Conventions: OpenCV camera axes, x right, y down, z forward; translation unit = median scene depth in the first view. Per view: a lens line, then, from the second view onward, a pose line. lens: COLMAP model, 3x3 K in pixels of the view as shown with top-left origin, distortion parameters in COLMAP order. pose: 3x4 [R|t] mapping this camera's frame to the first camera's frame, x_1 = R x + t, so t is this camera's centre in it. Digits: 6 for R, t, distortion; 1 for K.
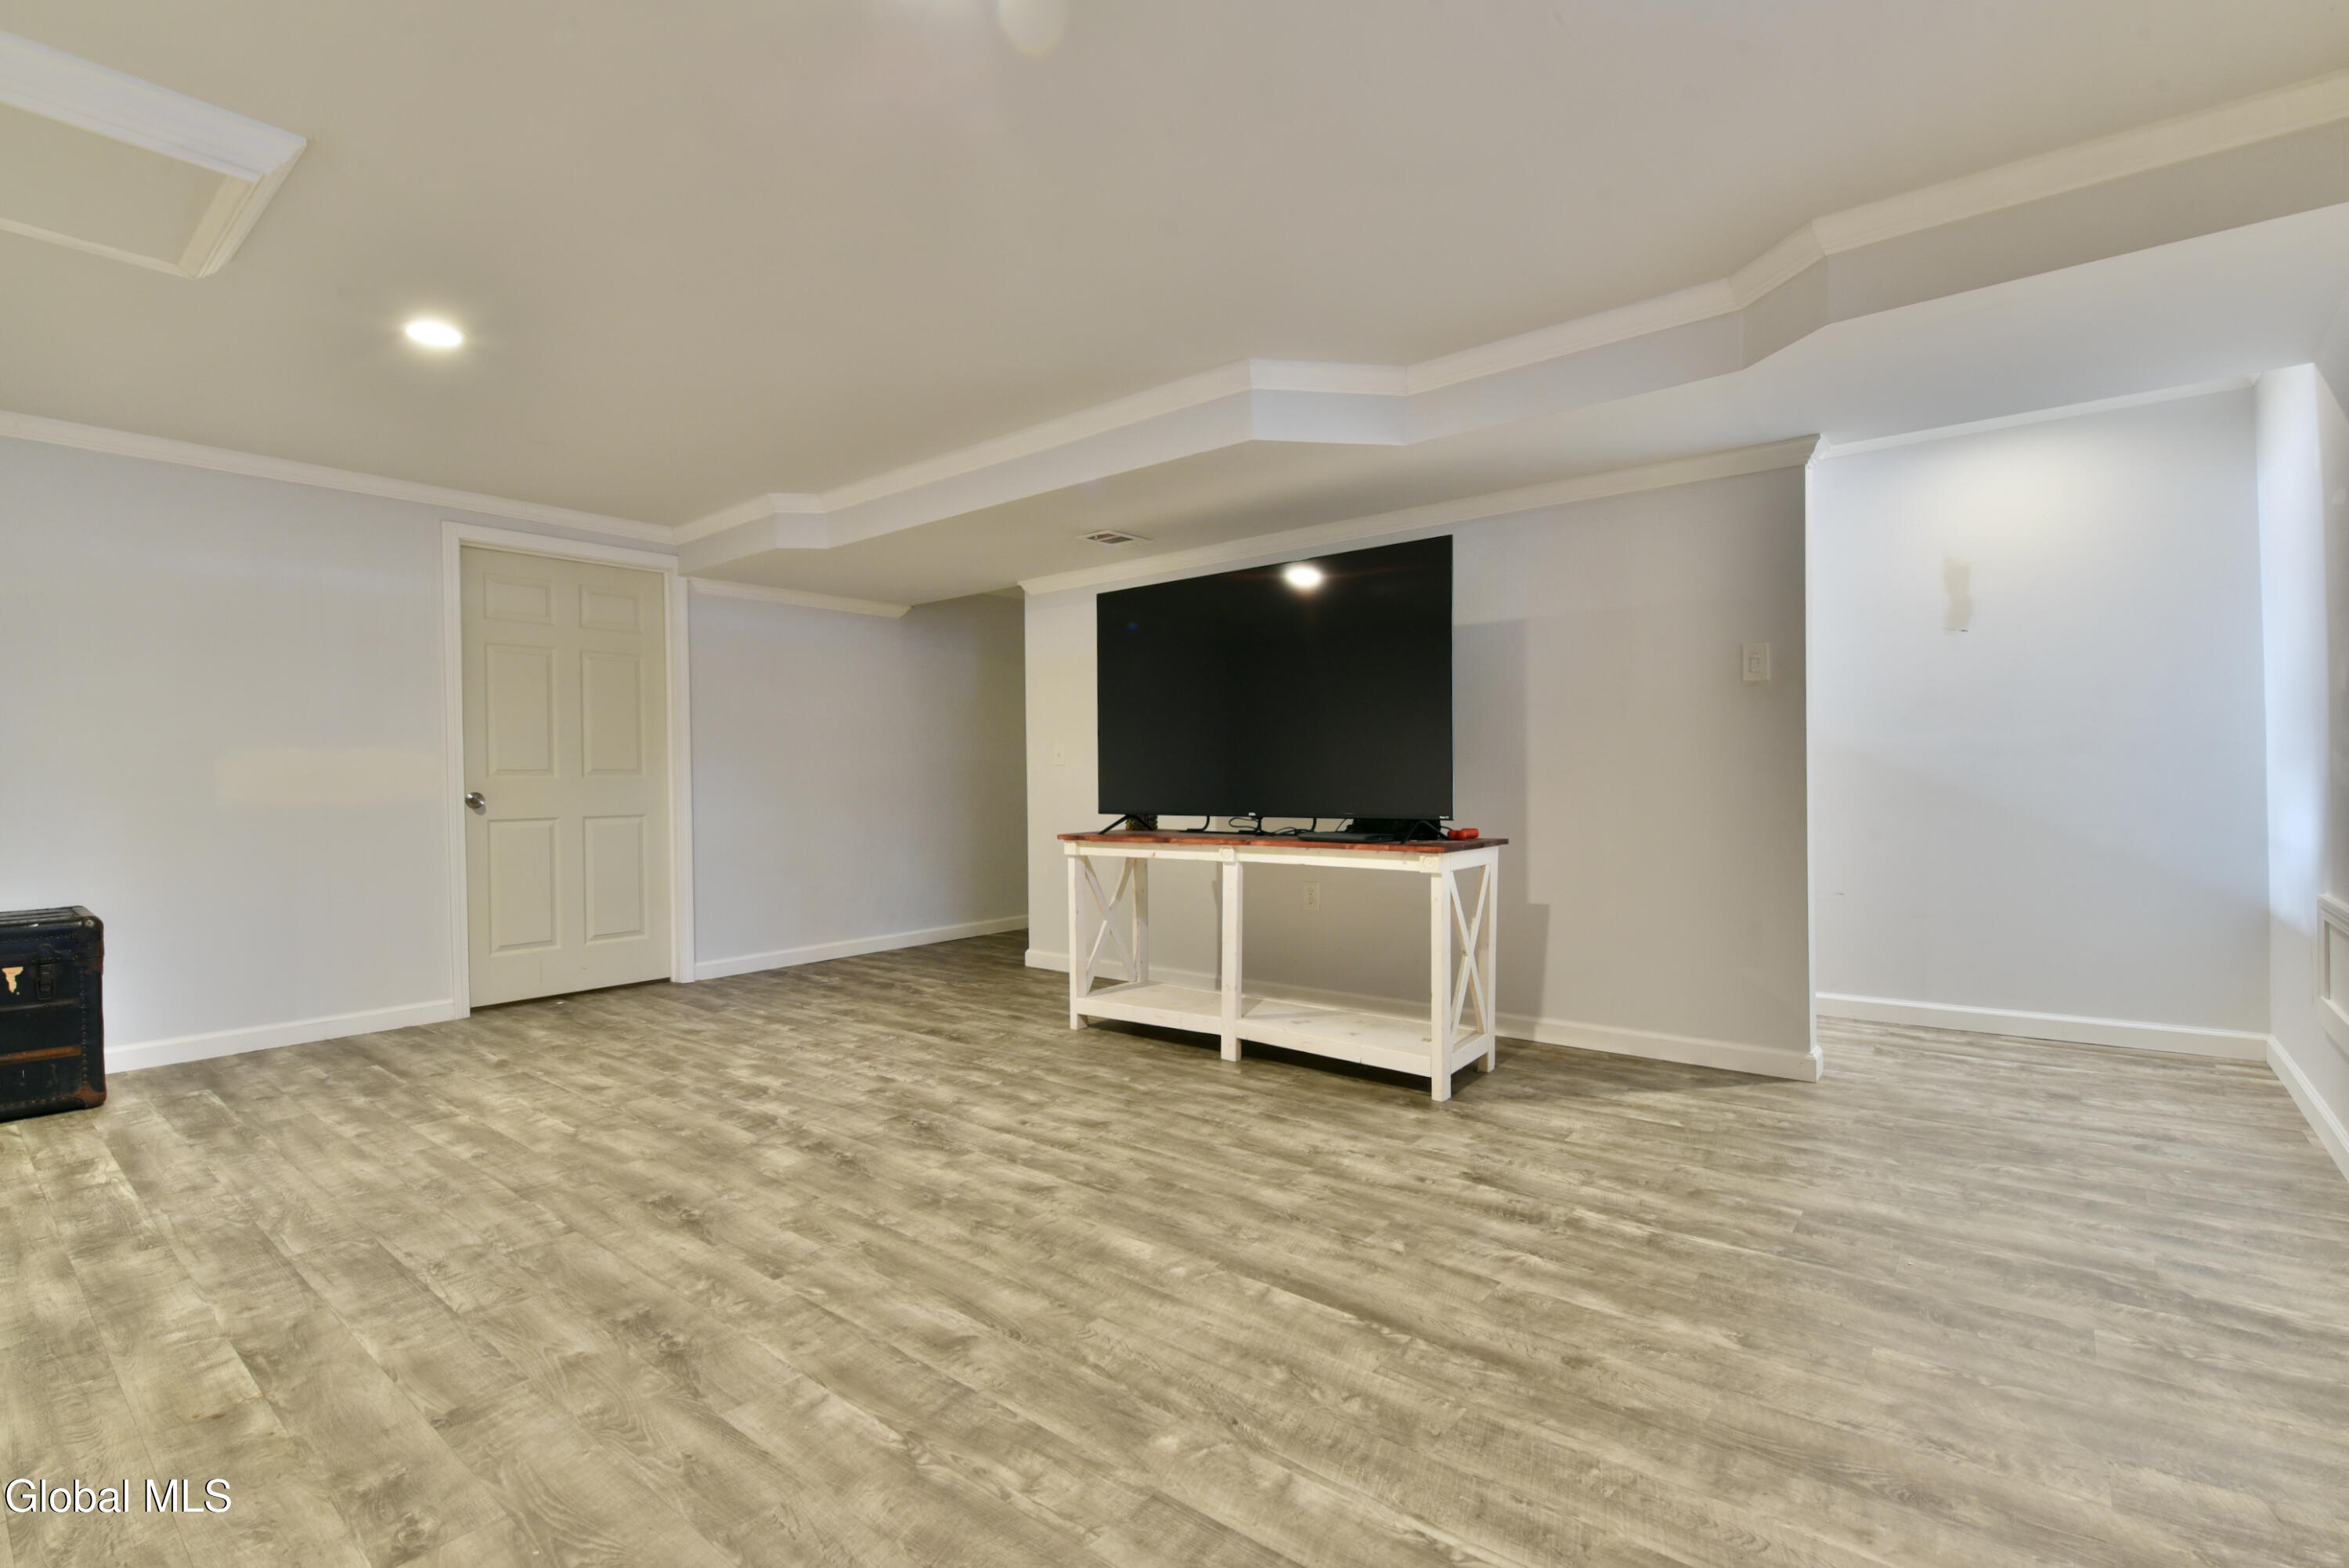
lens RADIAL K [[1050.5, 0, 1149.1], [0, 1050.5, 771.5], [0, 0, 1]] dist [-0.016808, -0.000746]
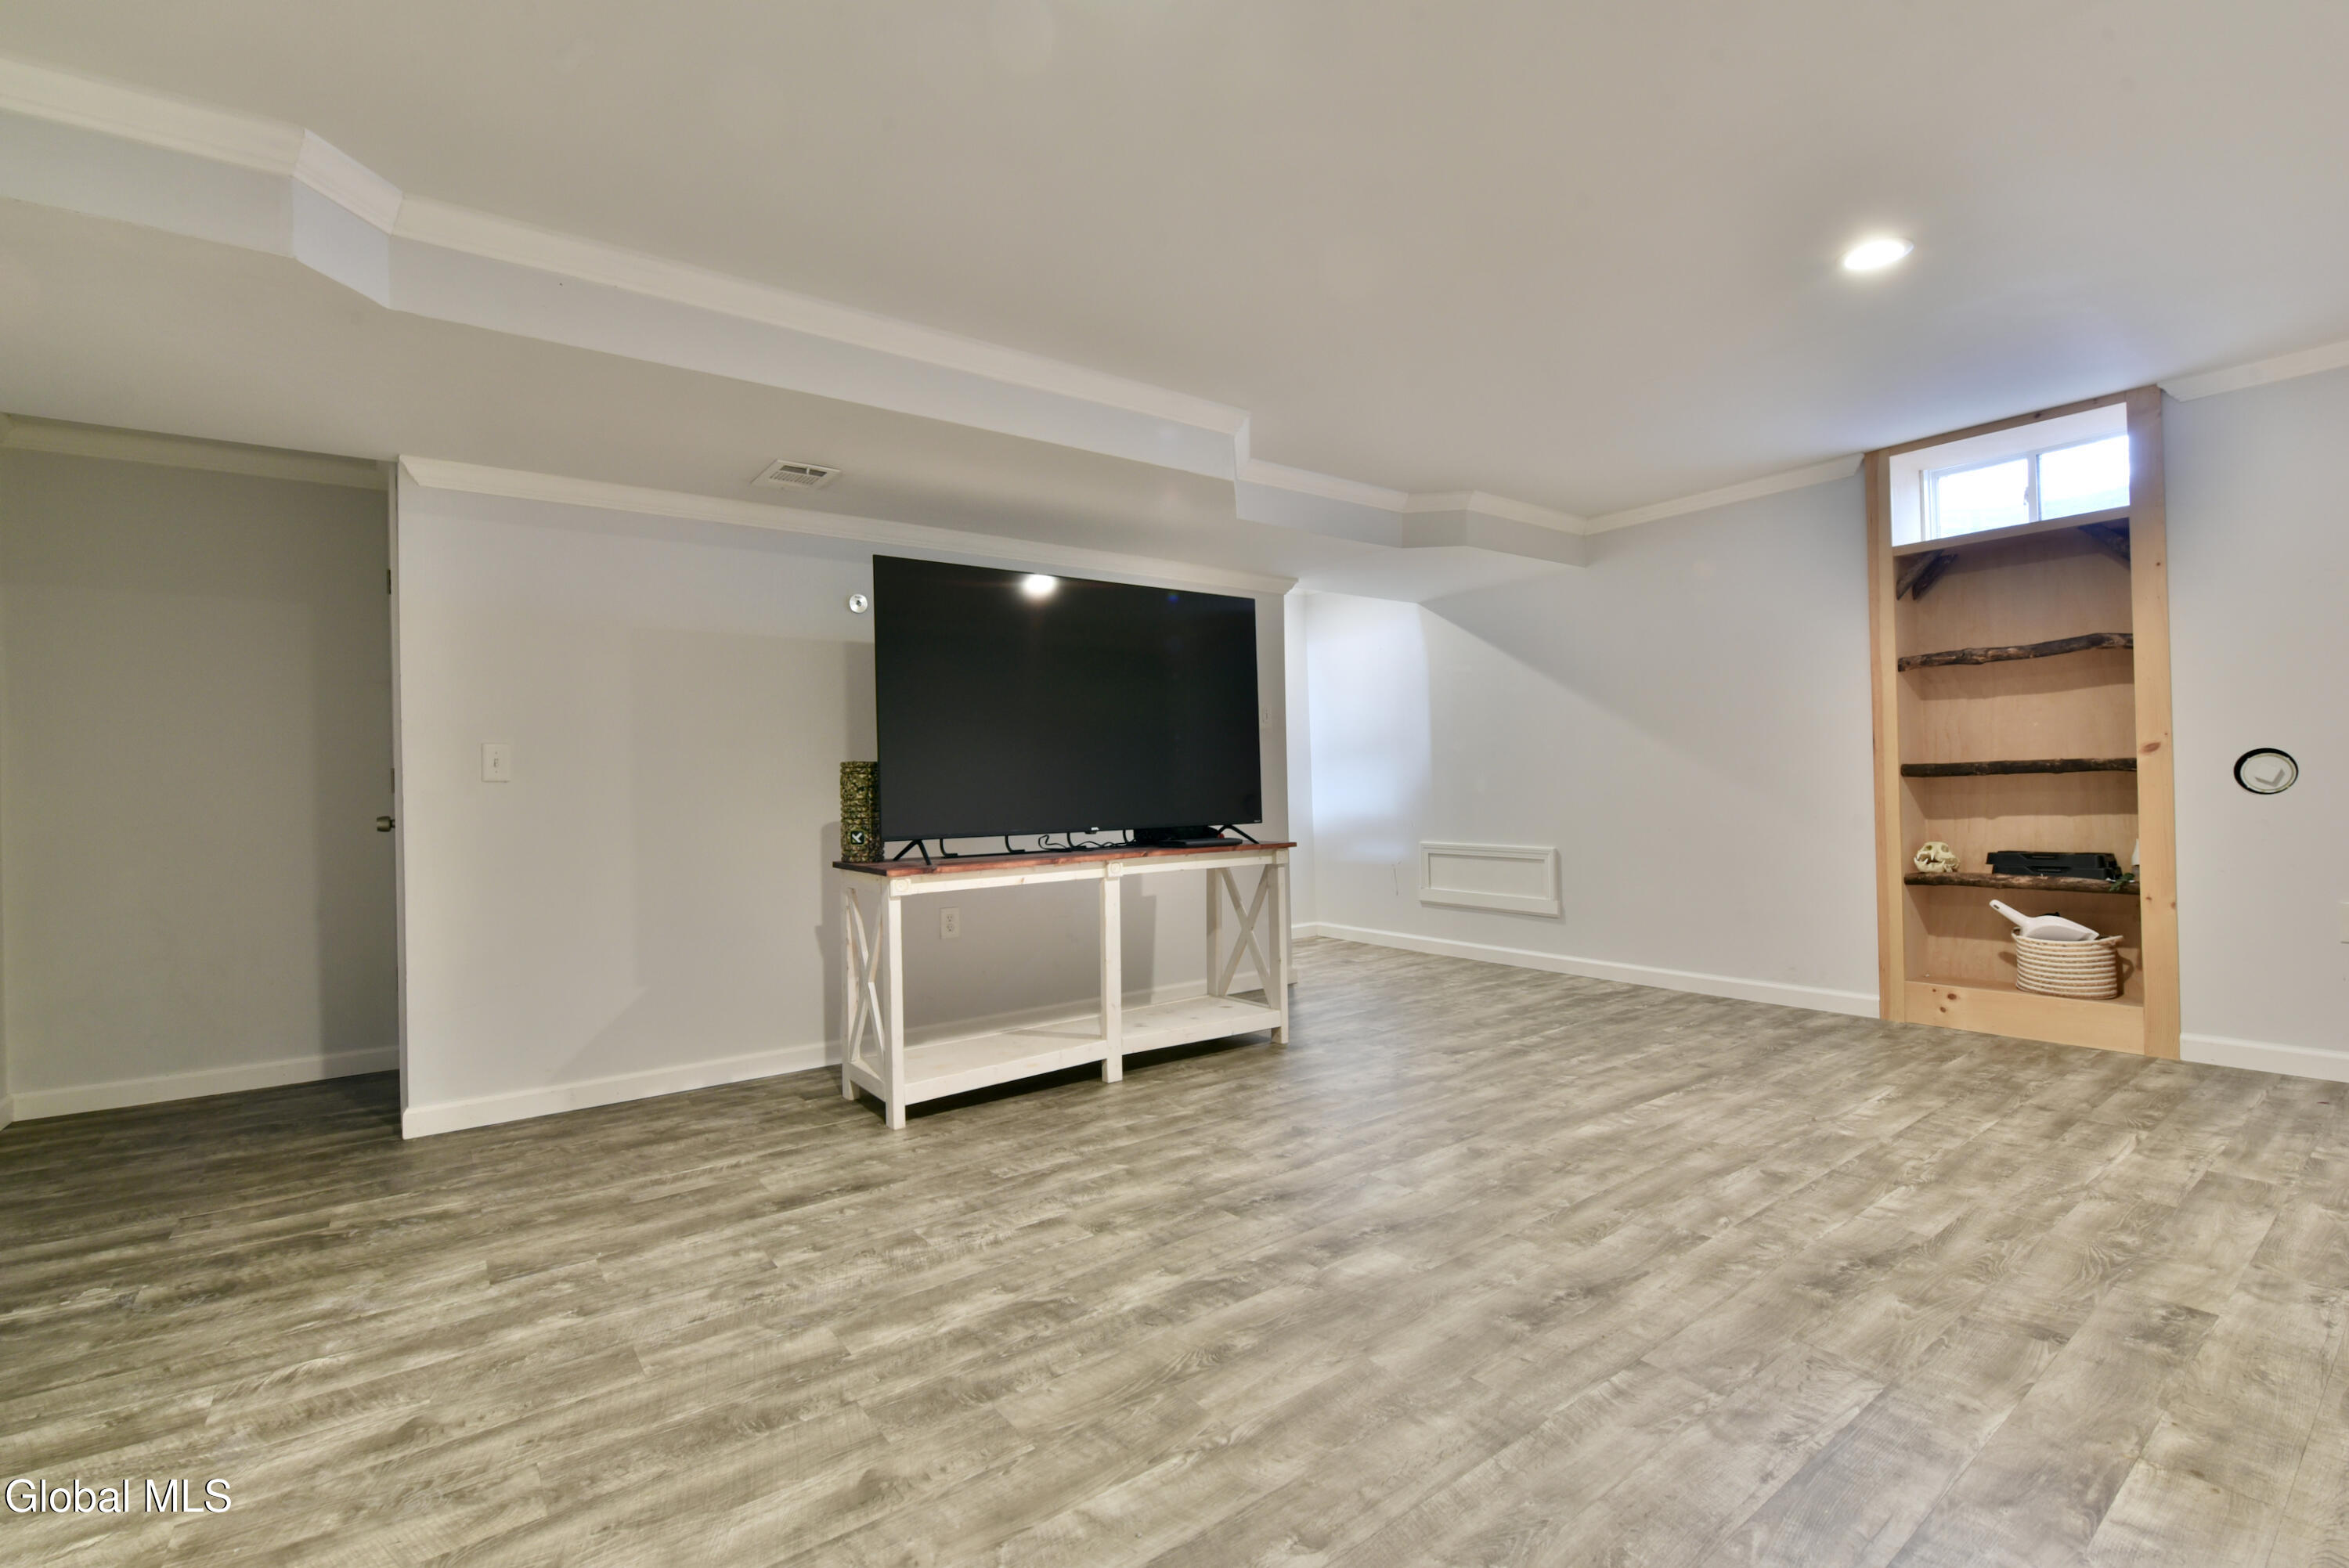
lens RADIAL K [[1050.5, 0, 1178.0], [0, 1050.5, 776.0], [0, 0, 1]] dist [-0.016808, -0.000746]
pose [[0.237647, 0.018047, 0.971184, -1.187426], [0.015453, 0.999631, -0.022357, 0.020852], [-0.971229, 0.020321, 0.237280, 0.978232]]
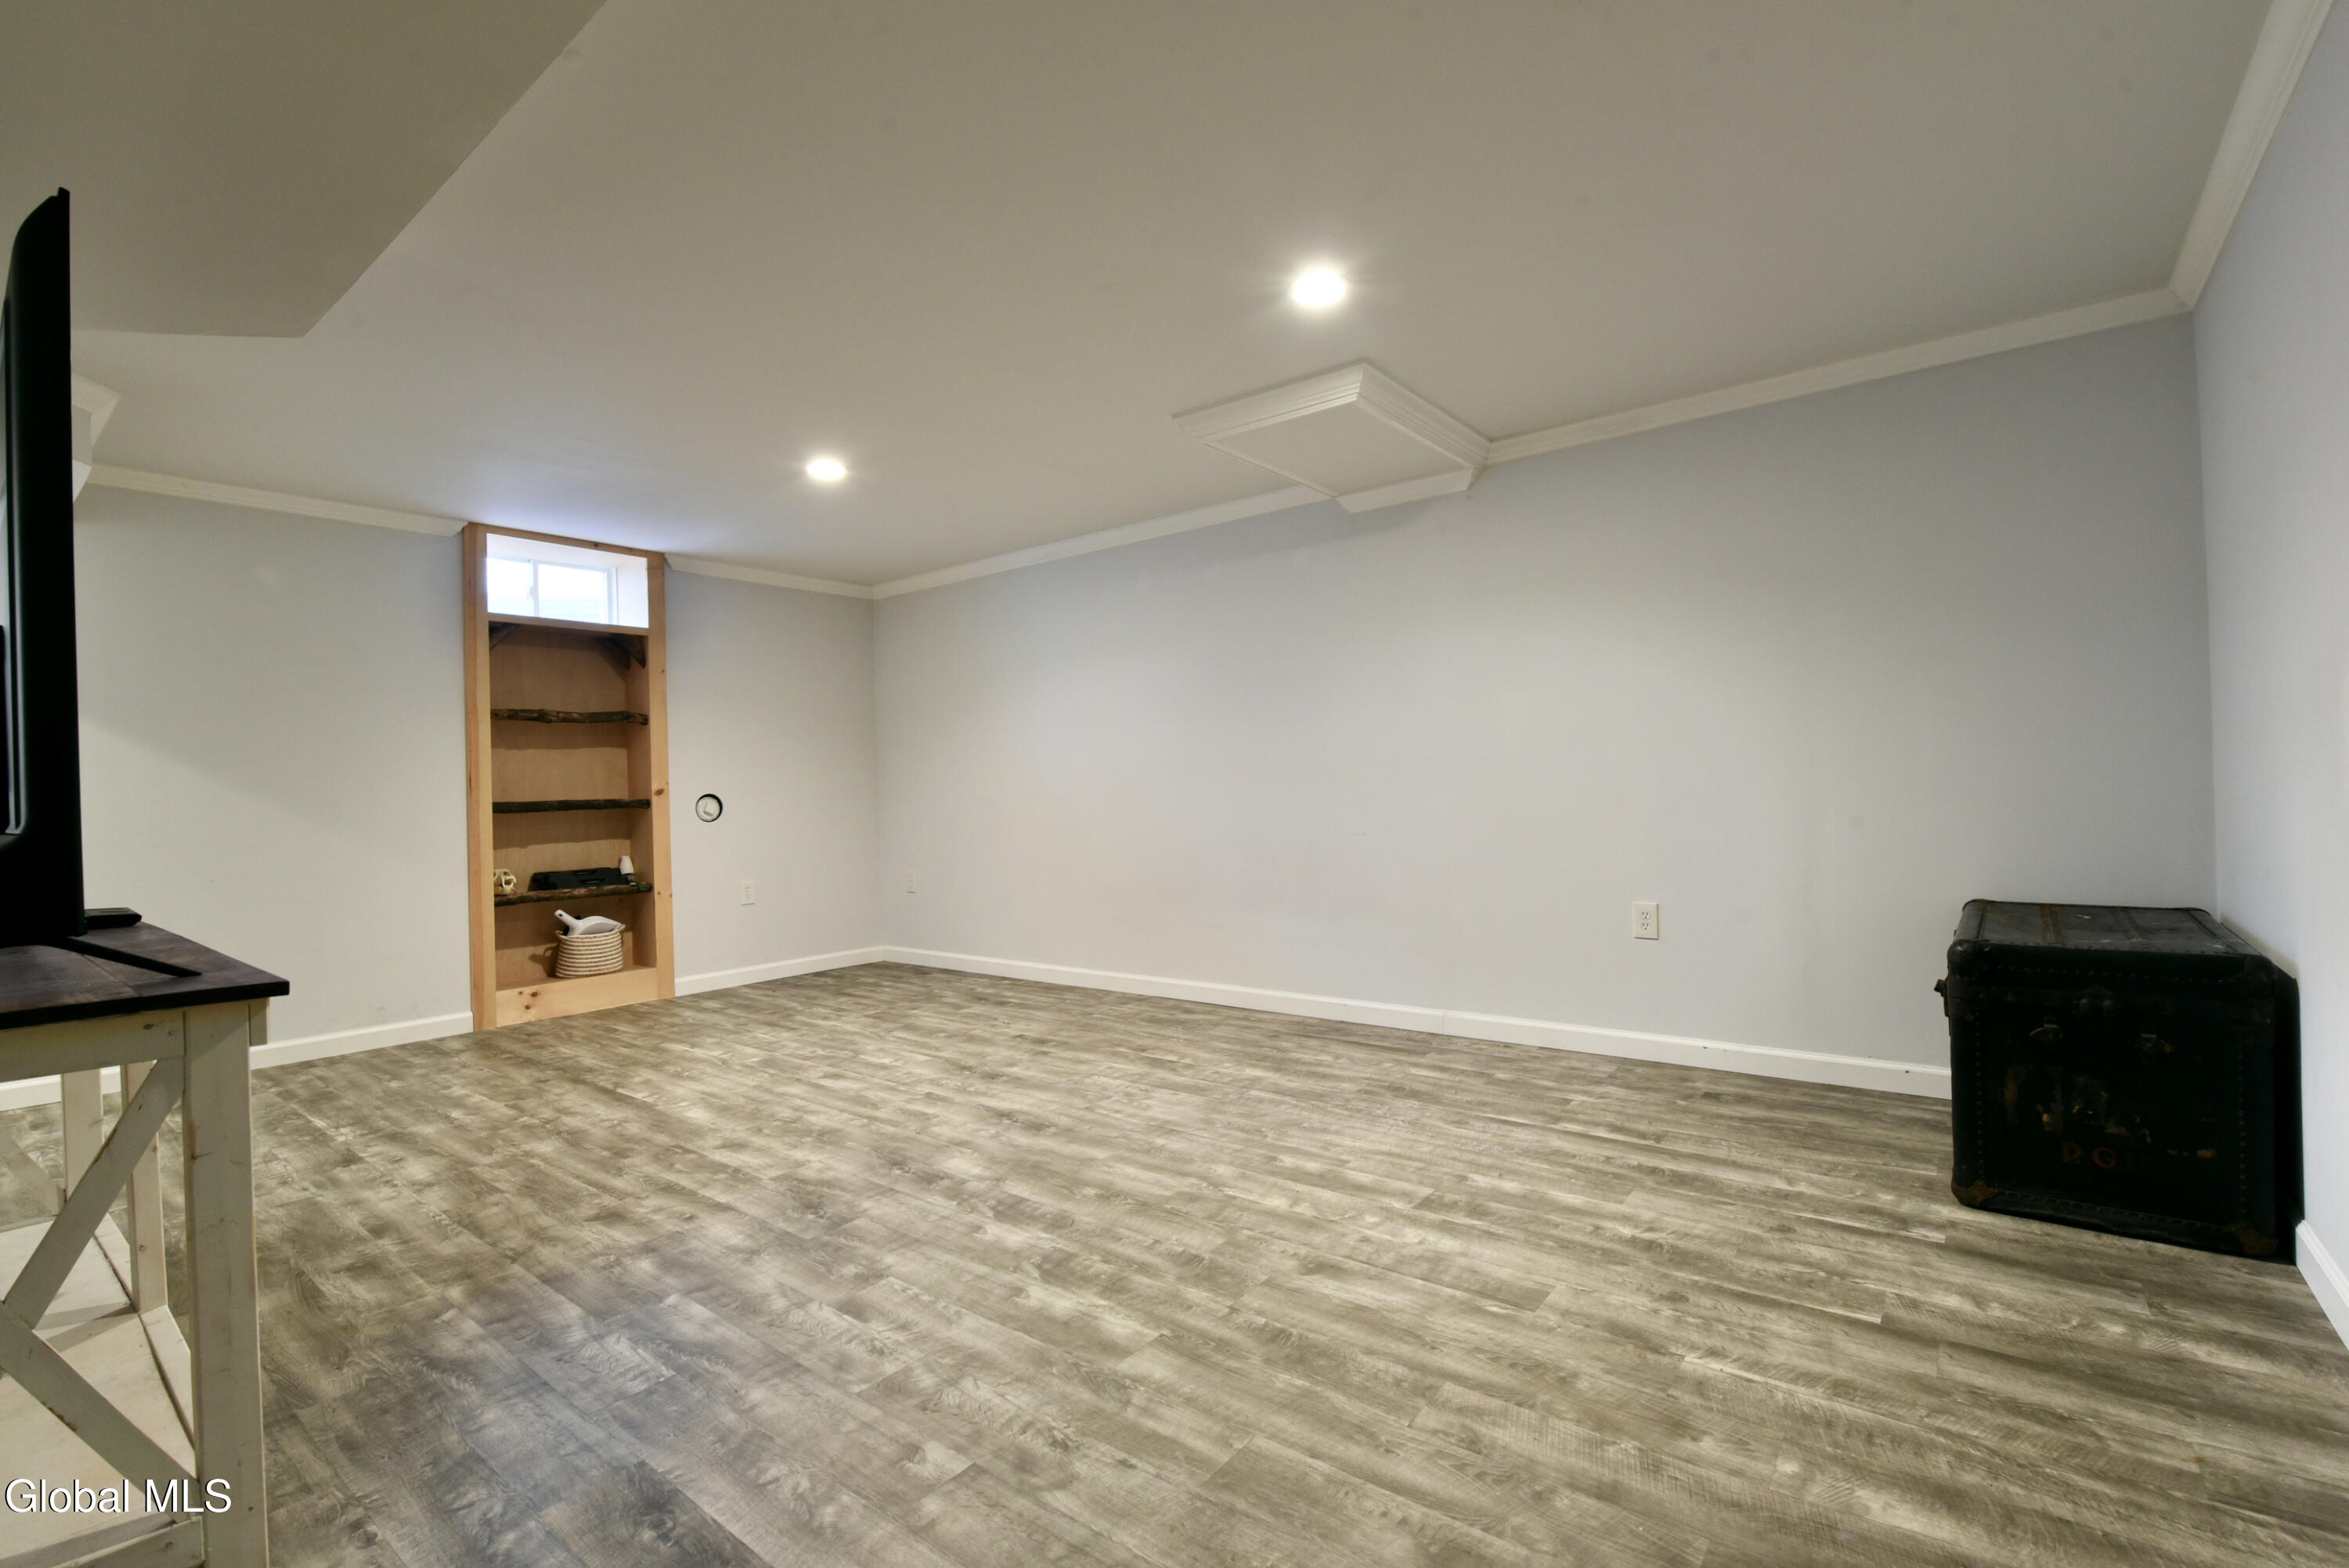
lens RADIAL K [[1050.5, 0, 1176.5], [0, 1050.5, 782.3], [0, 0, 1]] dist [-0.016808, -0.000746]
pose [[-0.998710, 0.039498, -0.031896, -0.556760], [0.039907, 0.999128, -0.012294, 0.019080], [0.031382, -0.013551, -0.999416, 2.088262]]
